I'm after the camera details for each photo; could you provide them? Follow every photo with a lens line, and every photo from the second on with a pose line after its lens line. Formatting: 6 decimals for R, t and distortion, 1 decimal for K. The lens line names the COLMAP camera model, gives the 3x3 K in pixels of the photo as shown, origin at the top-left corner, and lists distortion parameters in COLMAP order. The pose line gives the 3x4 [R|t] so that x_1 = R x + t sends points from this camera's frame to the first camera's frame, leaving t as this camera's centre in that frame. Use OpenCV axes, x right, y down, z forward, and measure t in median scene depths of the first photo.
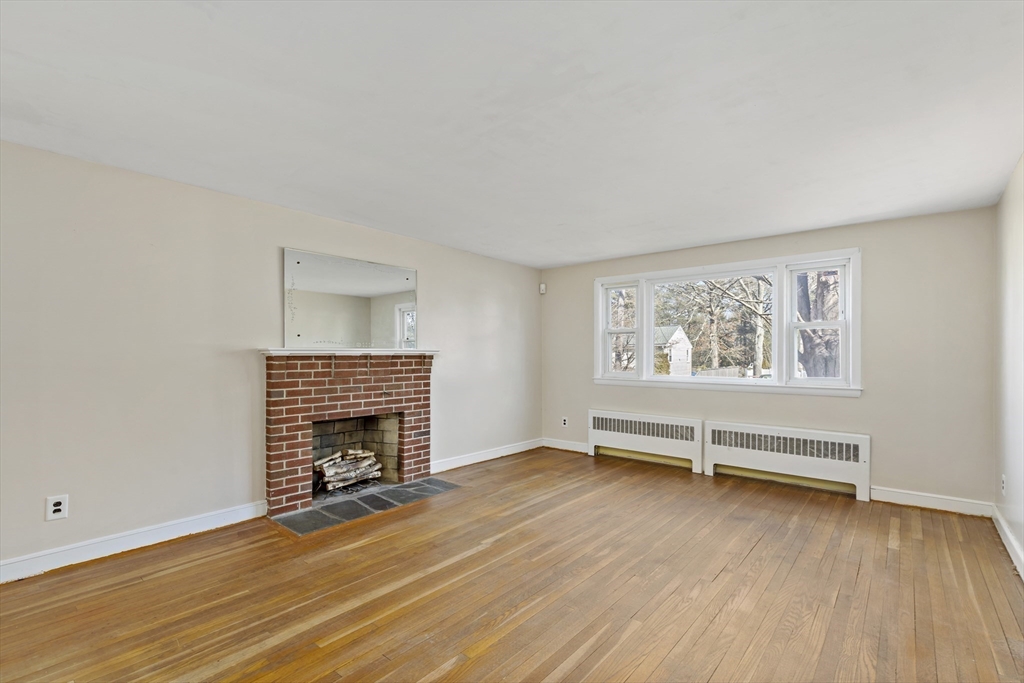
lens RADIAL K [[469.4, 0, 516.5], [0, 469.4, 351.7], [0, 0, 1]] dist [0.010285, -0.002857]
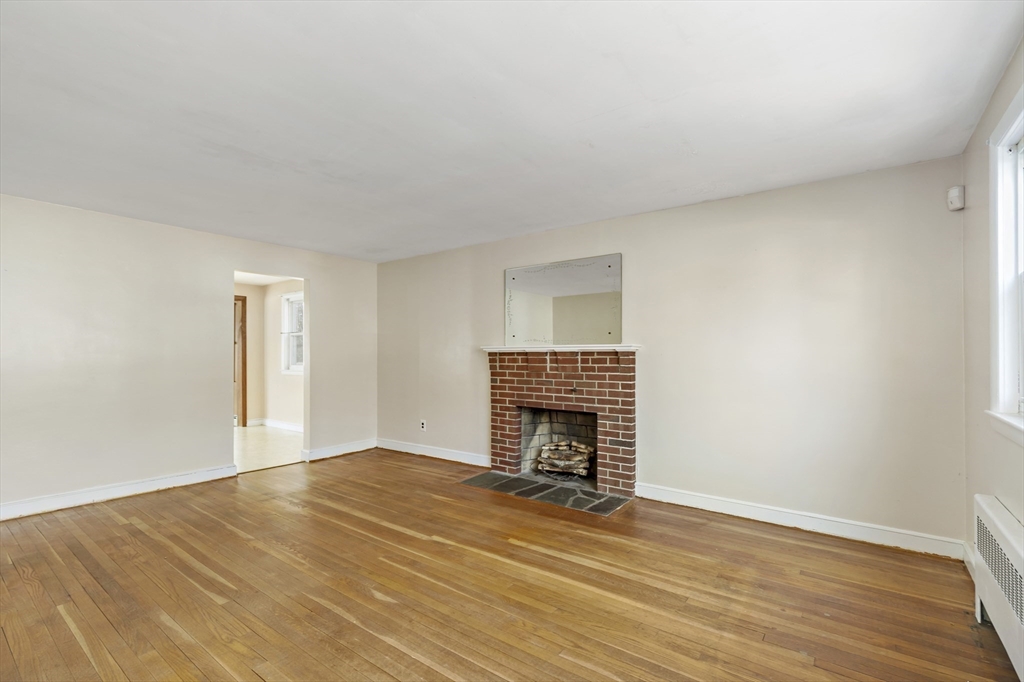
lens RADIAL K [[469.4, 0, 513.9], [0, 469.4, 350.6], [0, 0, 1]] dist [0.010285, -0.002857]
pose [[0.040621, -0.003878, -0.999167, 0.726361], [0.011373, 0.999929, -0.003418, 0.007563], [0.999110, -0.011225, 0.040662, 0.868275]]
